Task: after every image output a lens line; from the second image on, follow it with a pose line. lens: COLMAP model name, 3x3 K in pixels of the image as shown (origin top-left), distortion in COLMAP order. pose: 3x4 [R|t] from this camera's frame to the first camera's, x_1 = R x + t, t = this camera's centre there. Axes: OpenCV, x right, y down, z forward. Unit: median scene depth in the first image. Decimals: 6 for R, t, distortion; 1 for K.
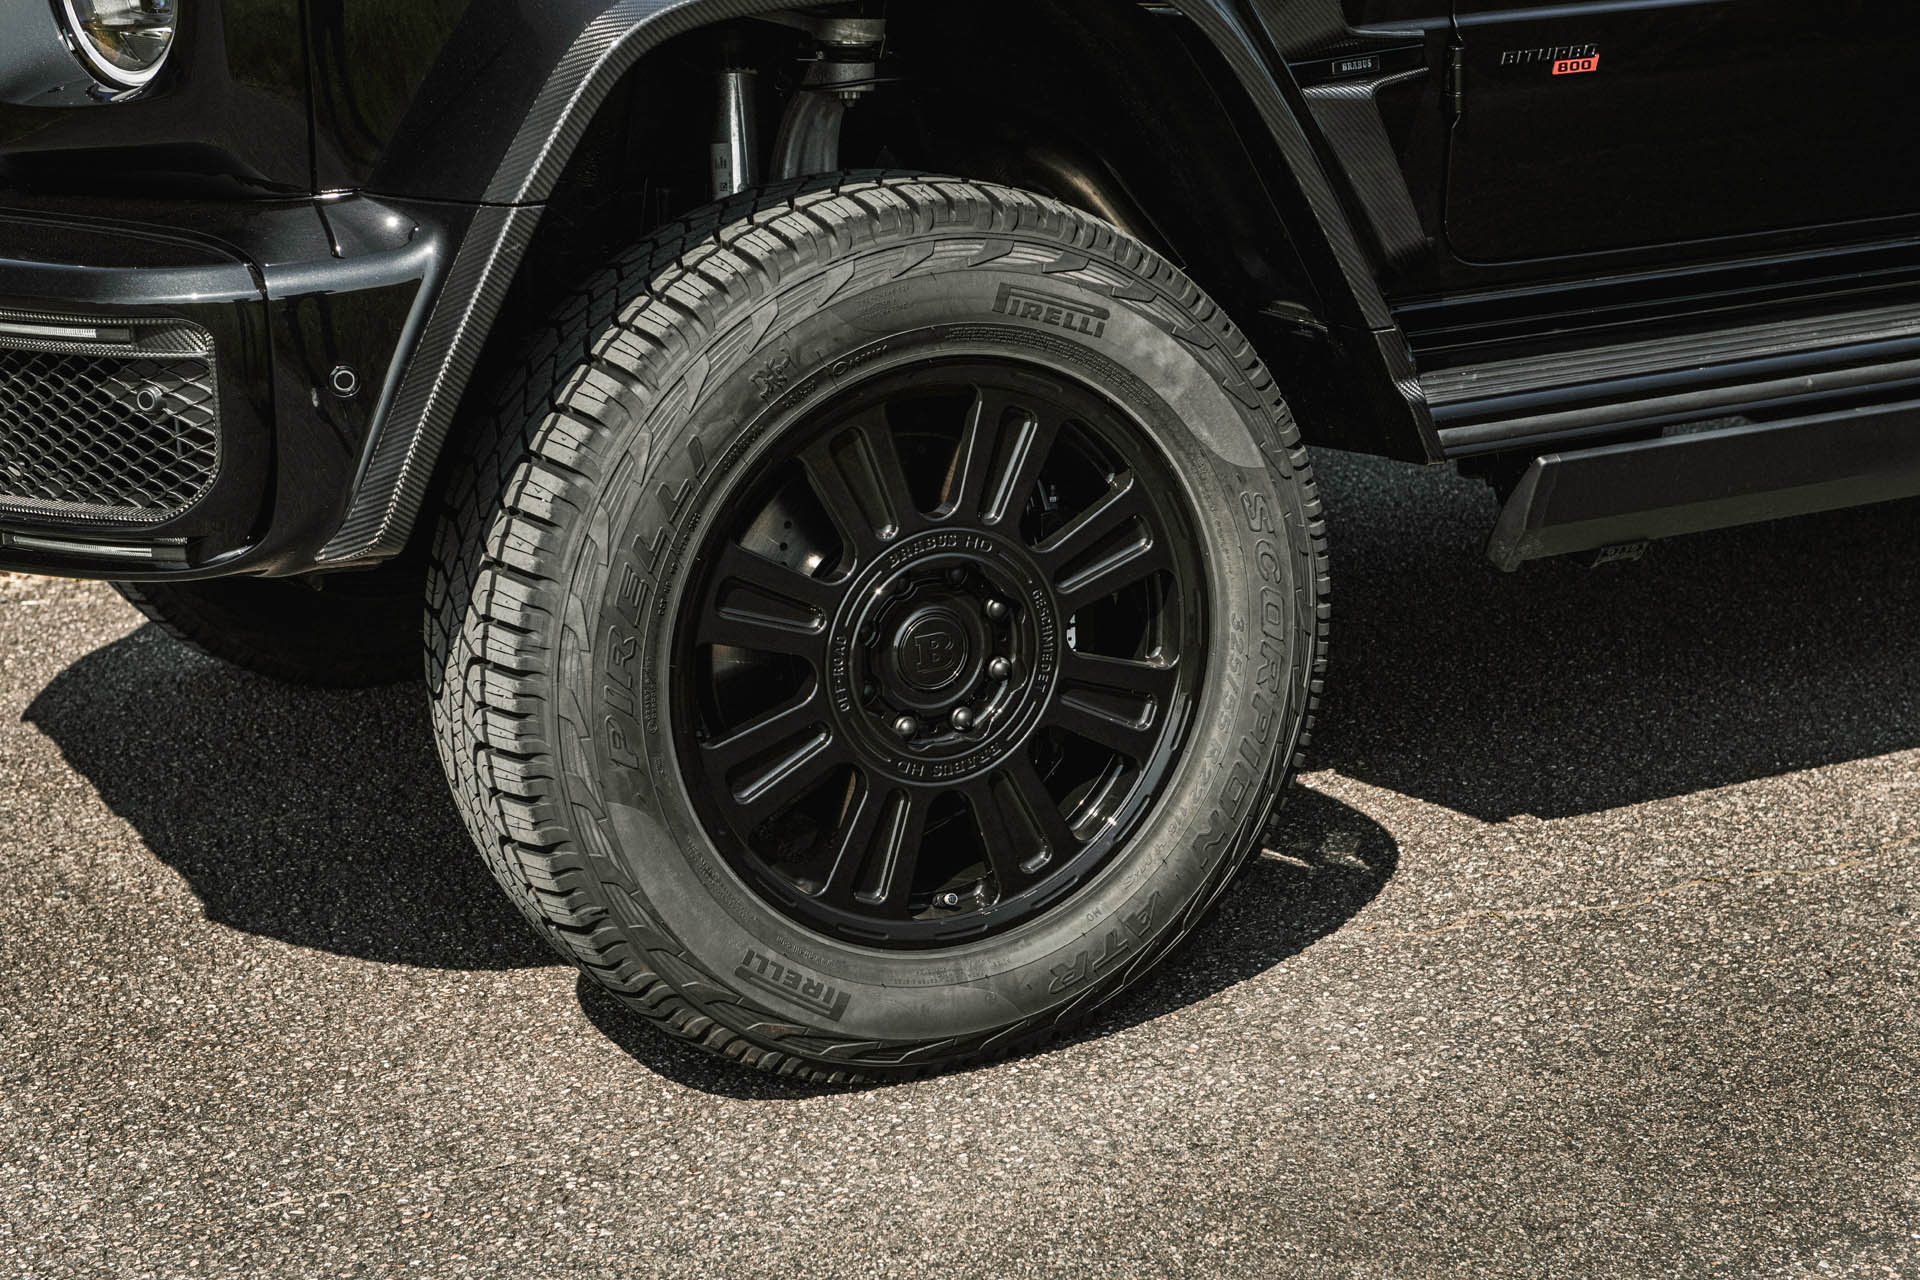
lens RADIAL K [[2870.4, 0, 960.0], [0, 2870.4, 640.0], [0, 0, 1]] dist [0.010639, -0.000275]
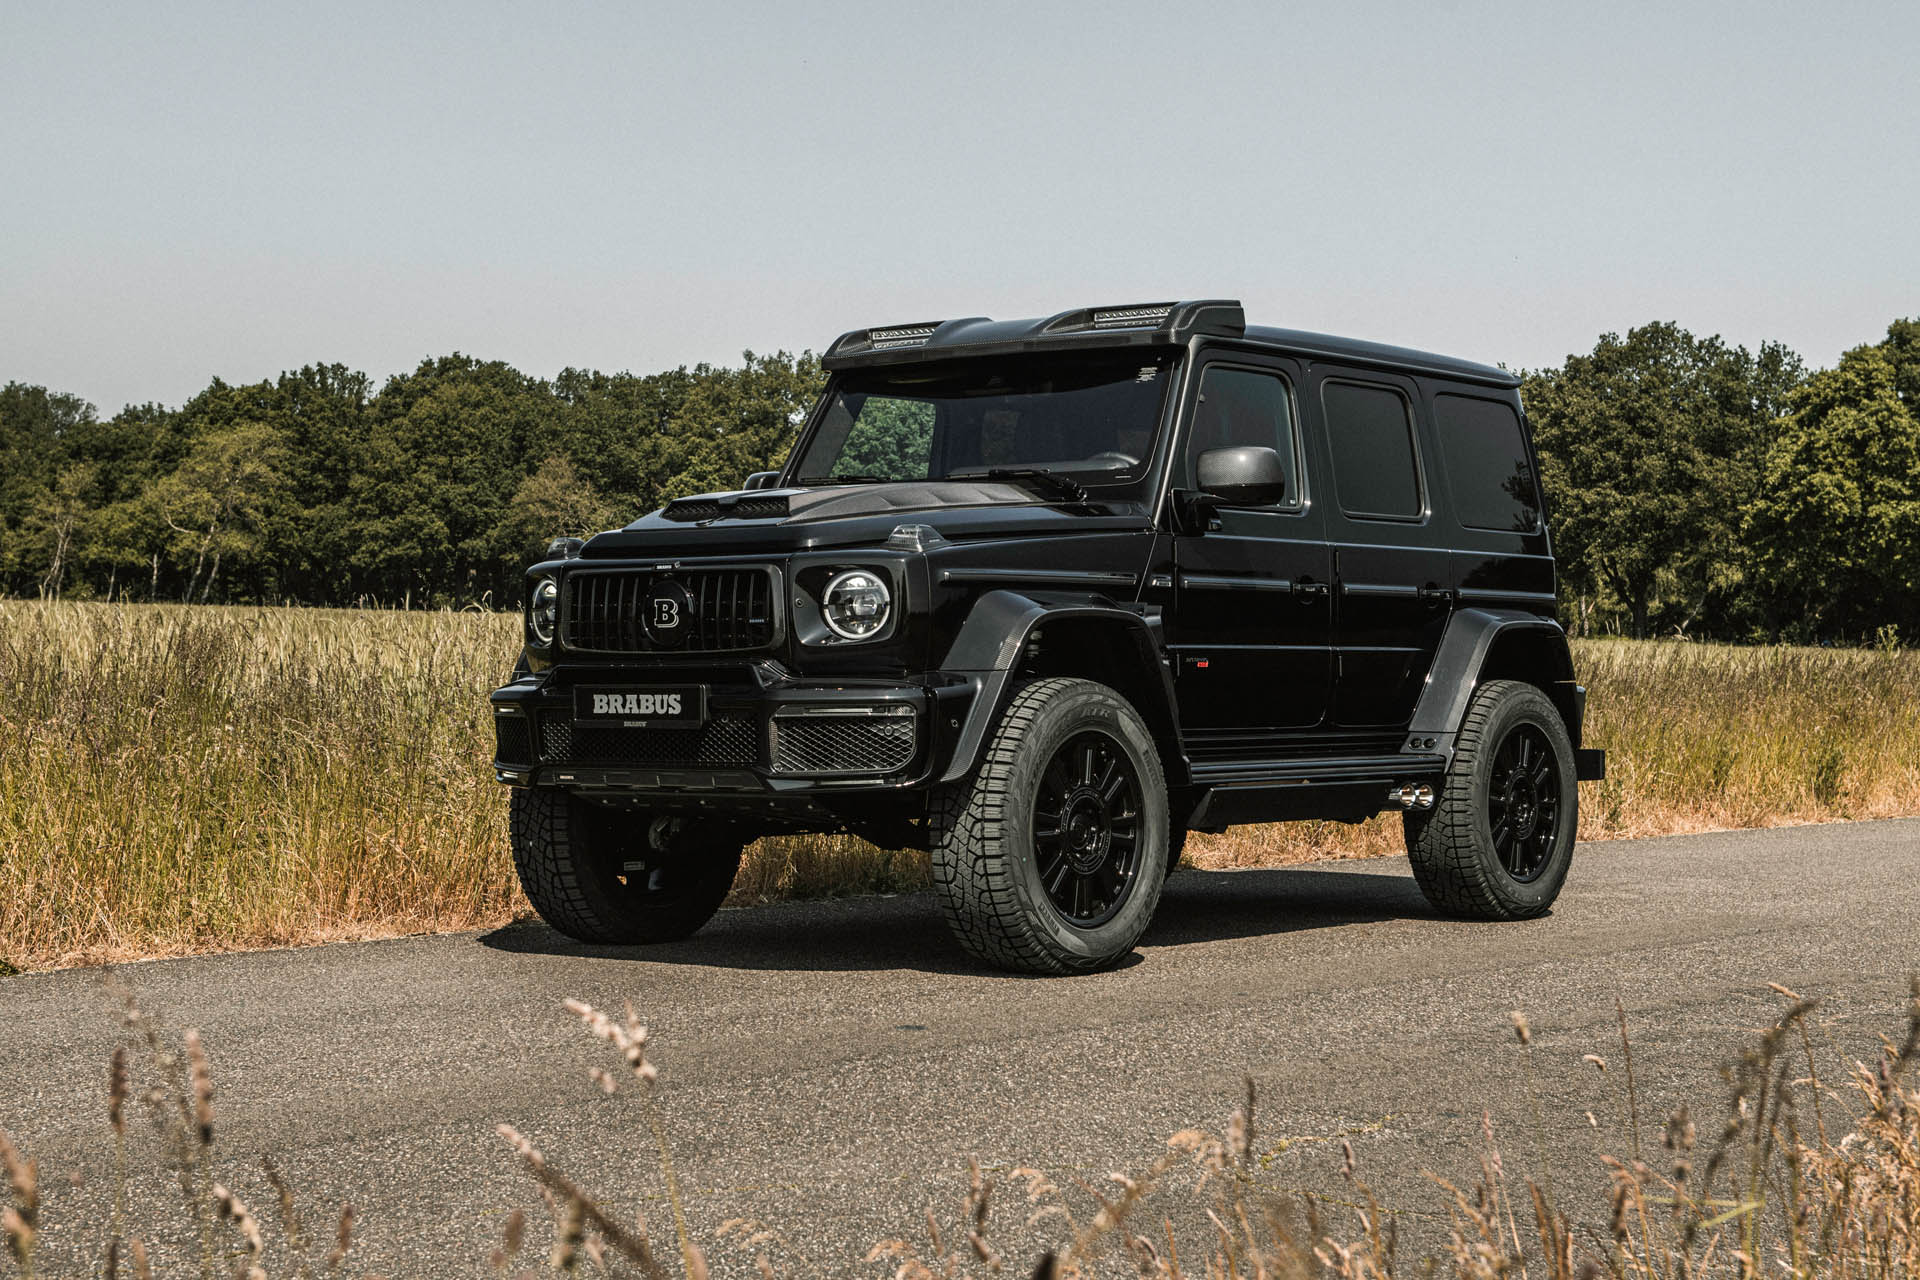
lens RADIAL K [[3192.9, 0, 960.0], [0, 3192.9, 640.0], [0, 0, 1]] dist [0.021070, -0.008140]
pose [[0.878138, 0.043031, 0.476468, -1.814525], [0.107531, 0.952709, -0.284222, 0.791881], [-0.466166, 0.300821, 0.831983, -1.895990]]
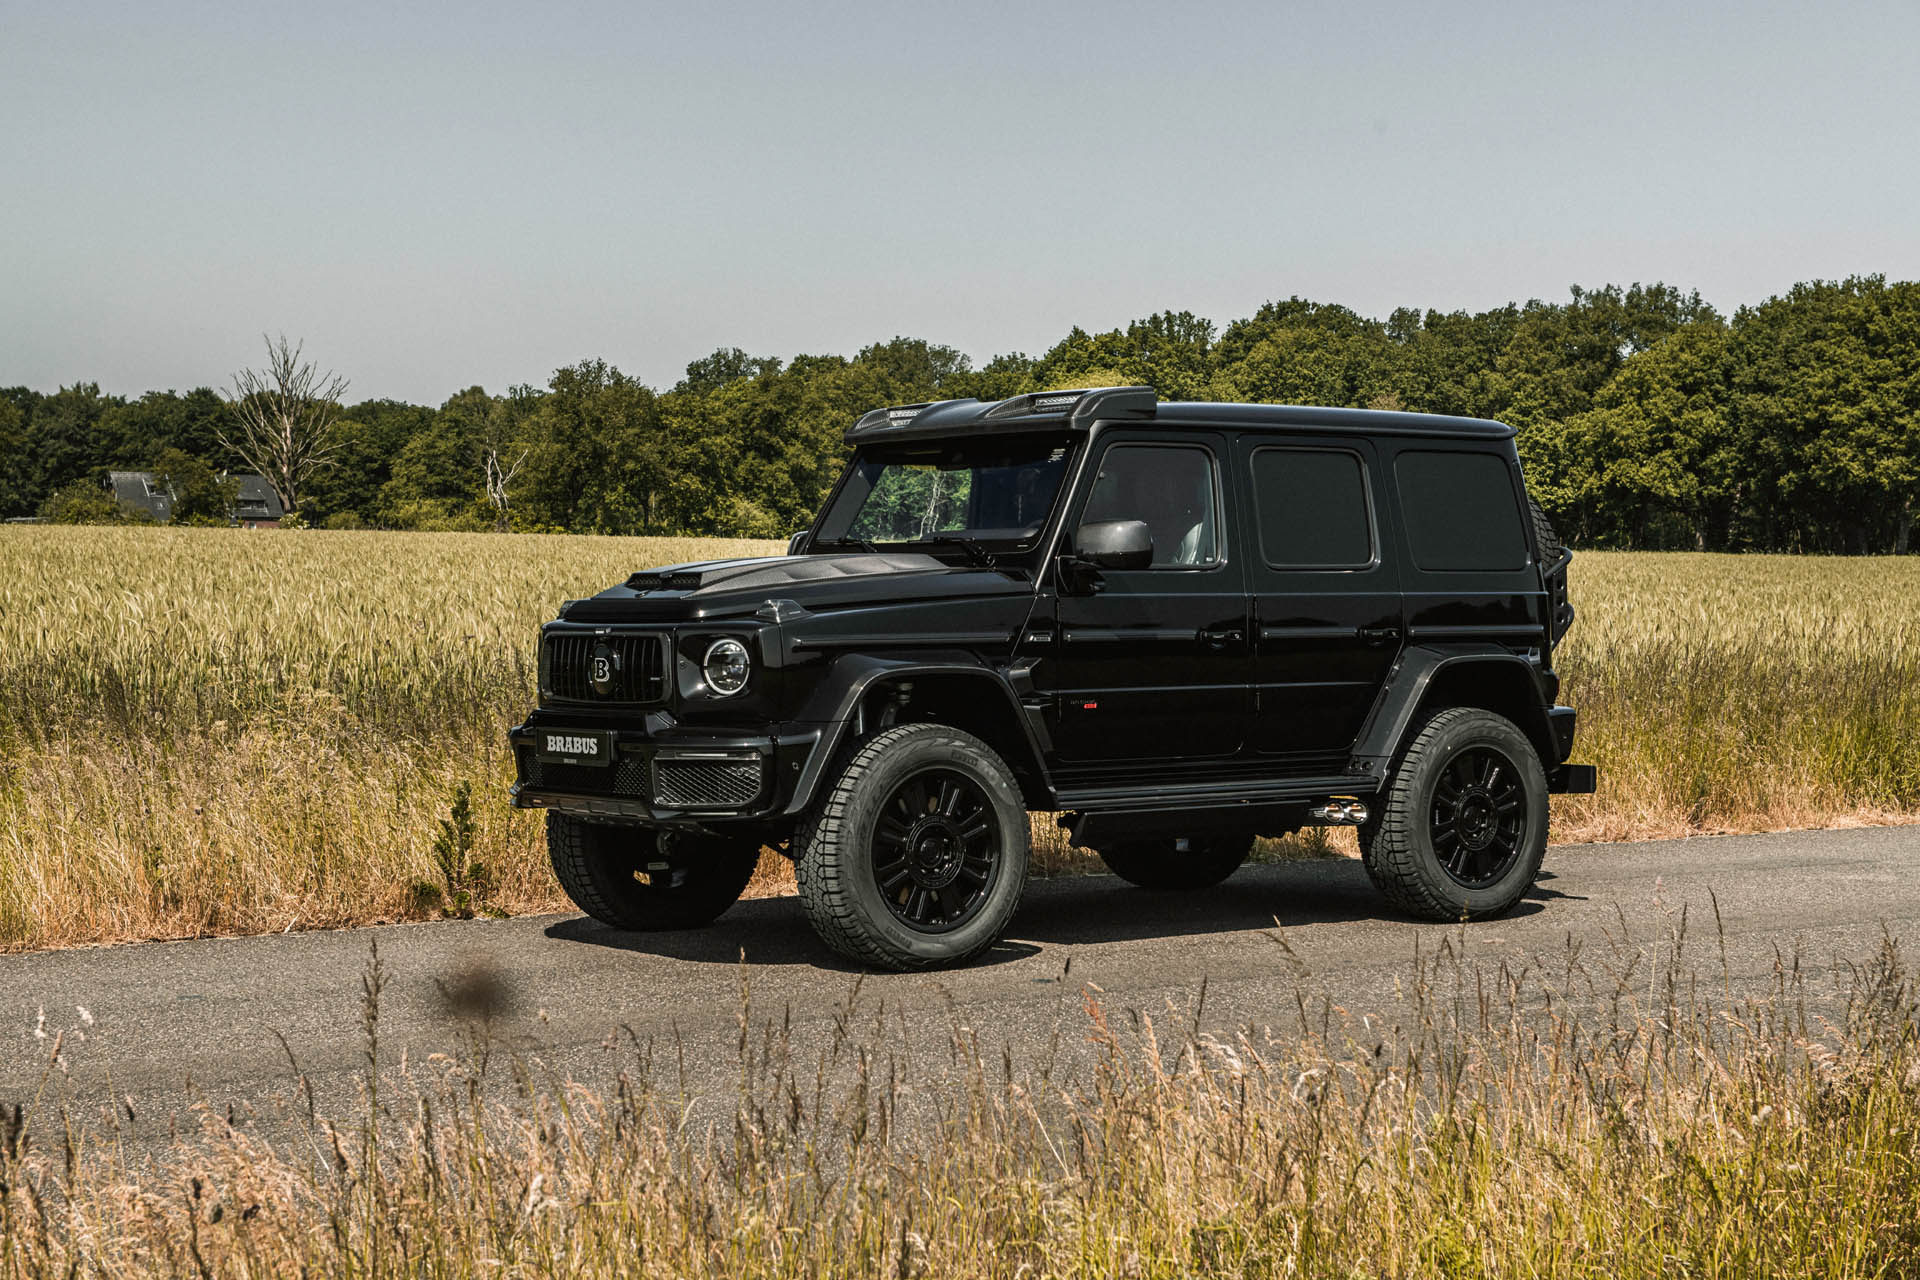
lens RADIAL K [[3114.7, 0, 960.0], [0, 3114.7, 640.0], [0, 0, 1]] dist [0.010238, 0.042988]
pose [[0.976555, 0.028580, 0.213361, -0.858126], [0.033356, 0.959086, -0.281143, 0.894148], [-0.212666, 0.281668, 0.935647, -2.892706]]
